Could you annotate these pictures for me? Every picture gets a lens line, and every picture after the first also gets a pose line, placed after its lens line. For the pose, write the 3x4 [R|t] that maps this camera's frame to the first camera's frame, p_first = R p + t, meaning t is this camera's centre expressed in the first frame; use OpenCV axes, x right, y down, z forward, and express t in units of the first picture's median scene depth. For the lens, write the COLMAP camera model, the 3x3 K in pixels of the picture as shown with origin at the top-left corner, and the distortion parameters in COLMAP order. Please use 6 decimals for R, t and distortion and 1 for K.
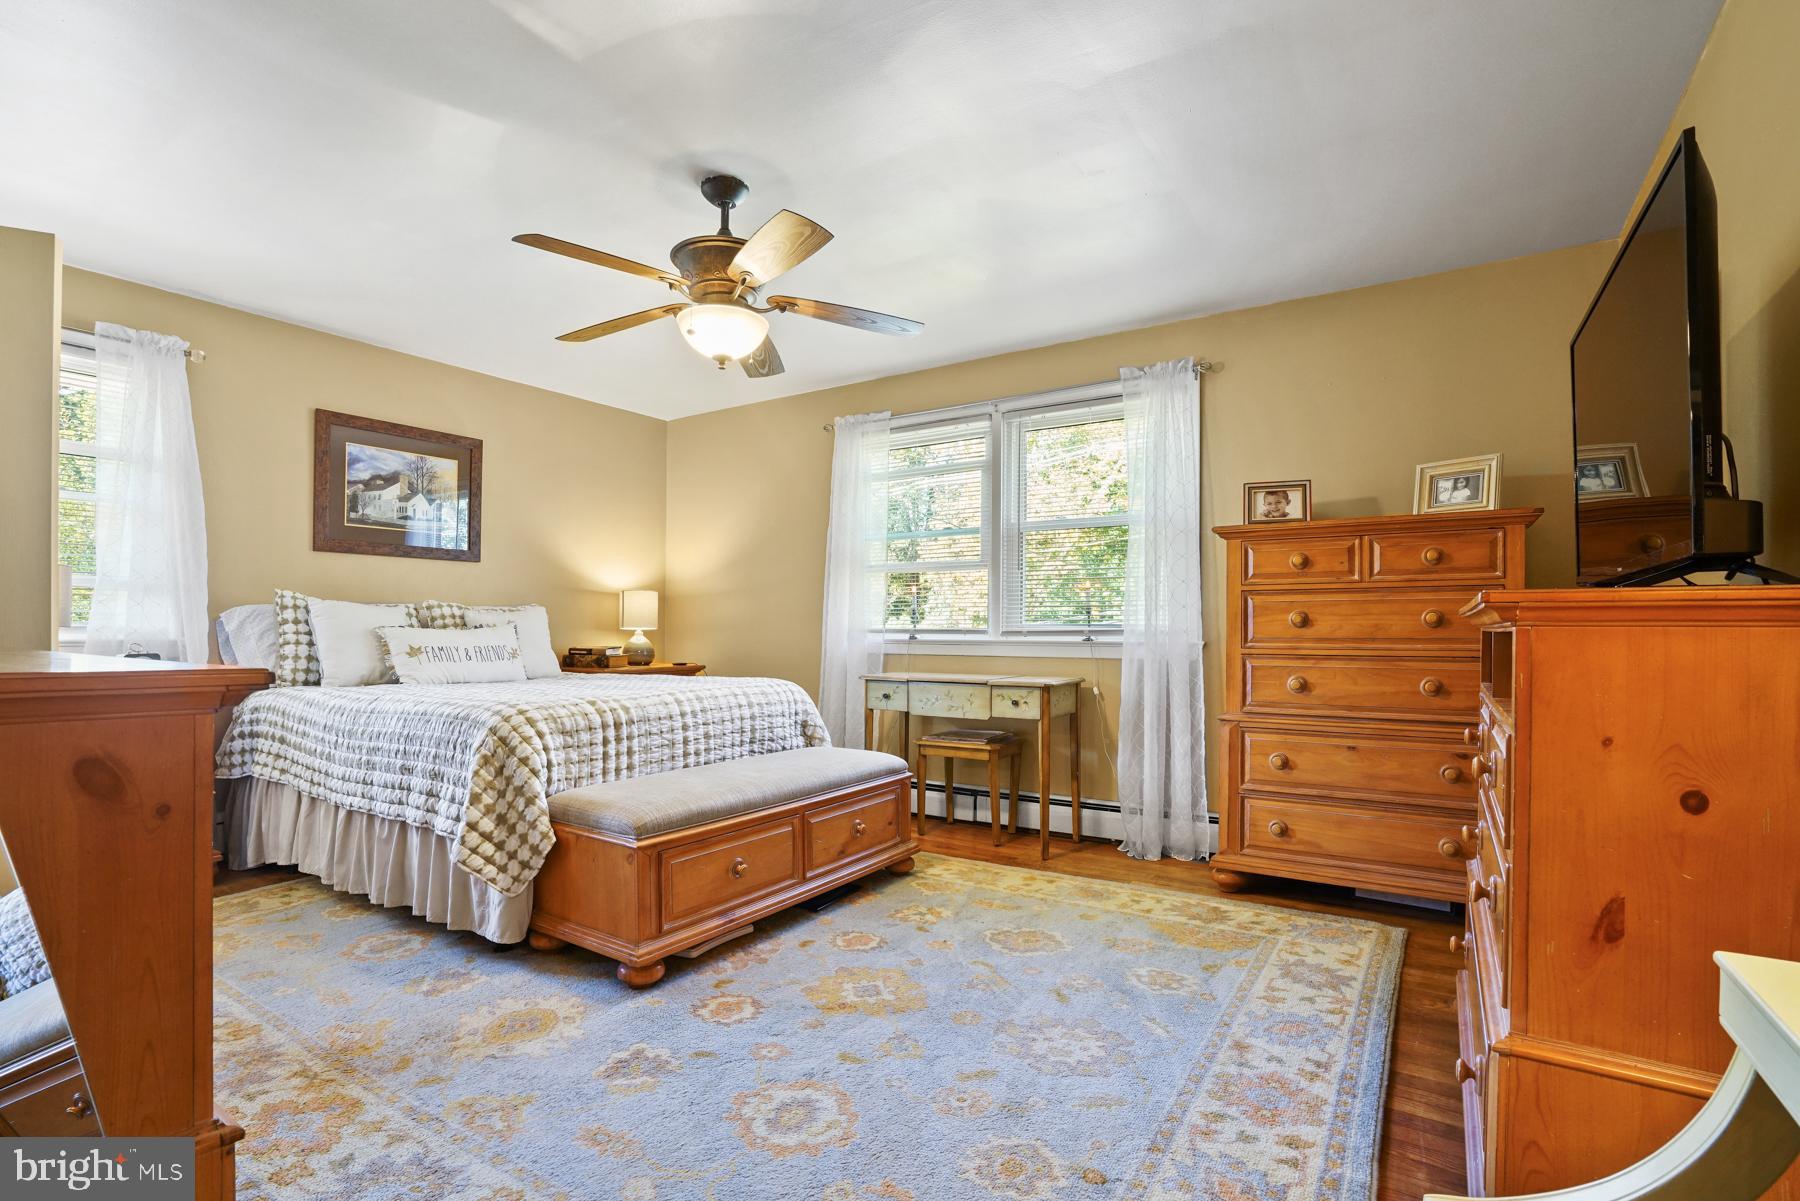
lens RADIAL K [[858.4, 0, 890.5], [0, 858.4, 639.1], [0, 0, 1]] dist [-0.033656, 0.004835]
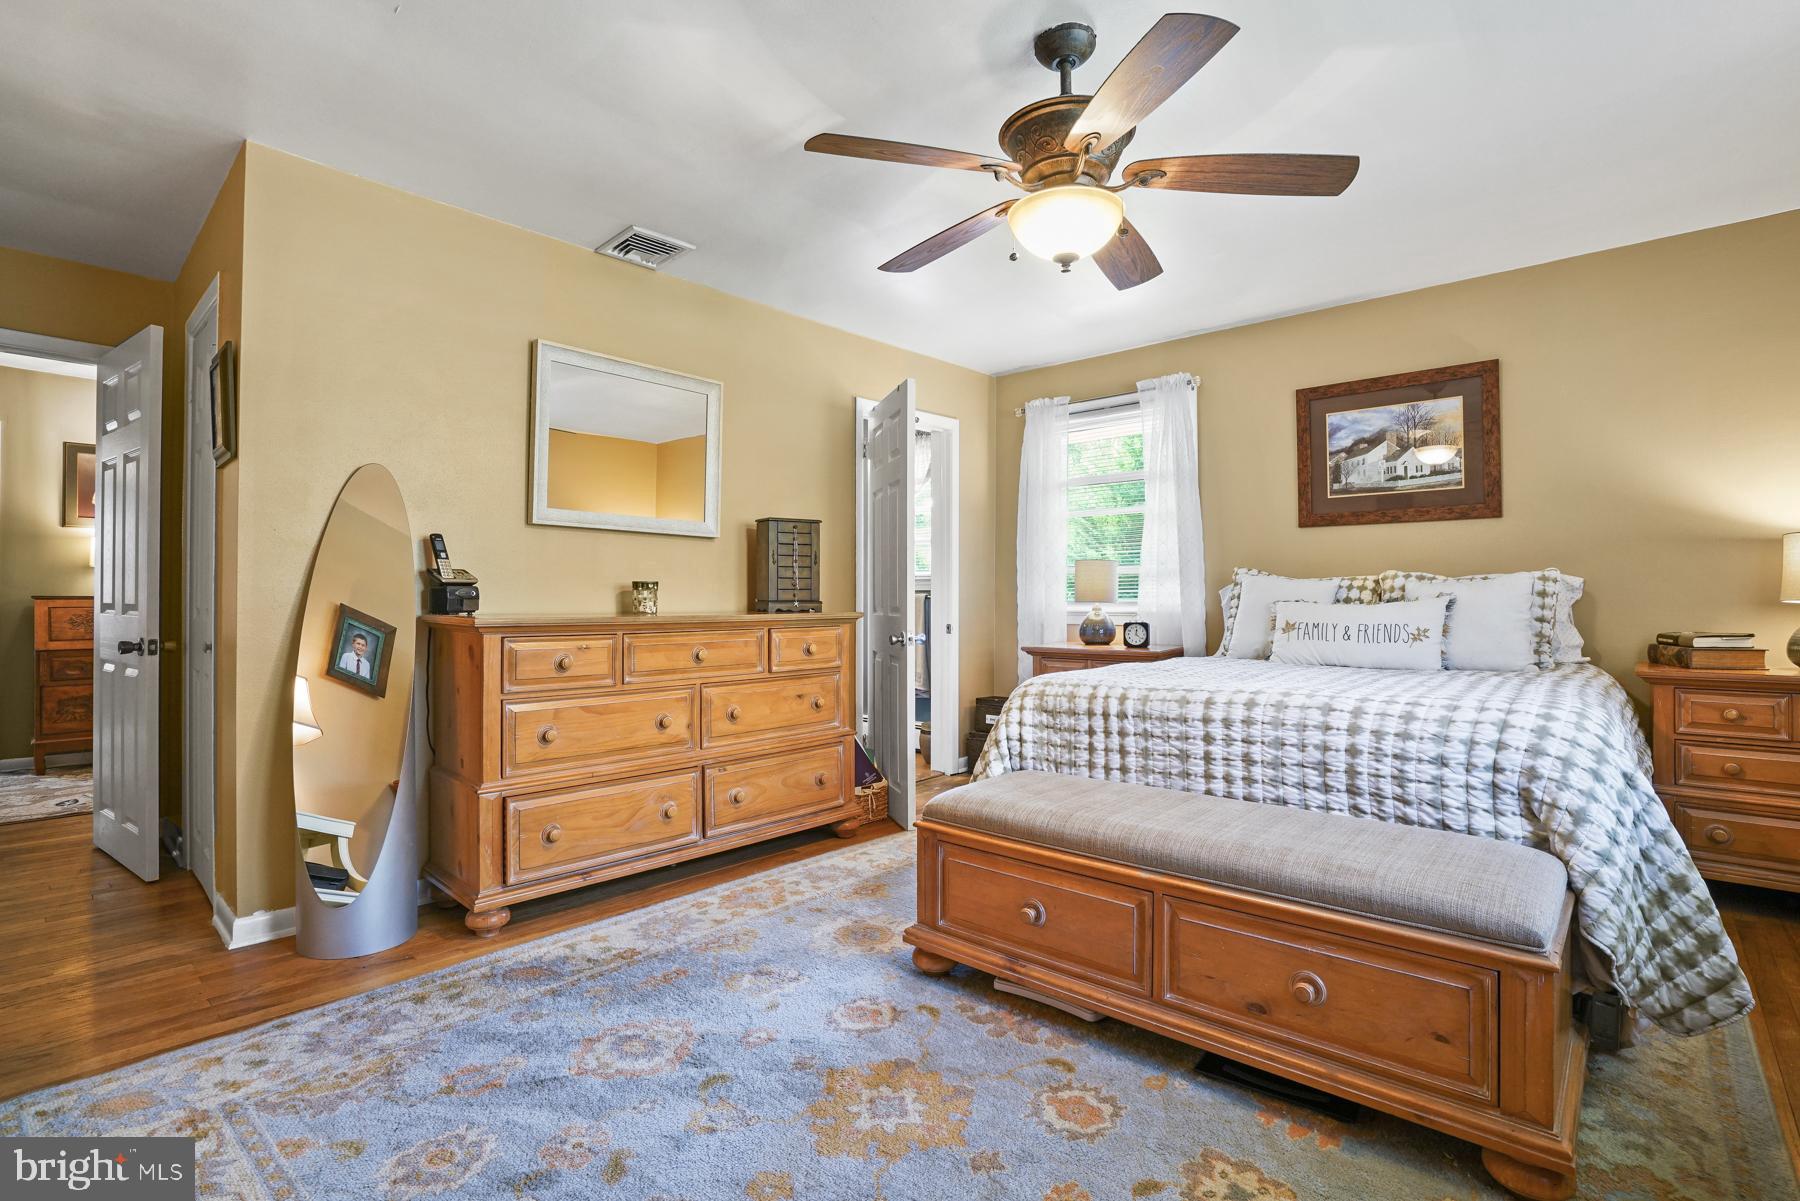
lens RADIAL K [[858.4, 0, 901.3], [0, 858.4, 592.0], [0, 0, 1]] dist [-0.033656, 0.004835]
pose [[-0.168925, -0.015800, -0.985502, 0.491494], [-0.008972, 0.999855, -0.014492, -0.008457], [0.985588, 0.006394, -0.169042, 0.813438]]
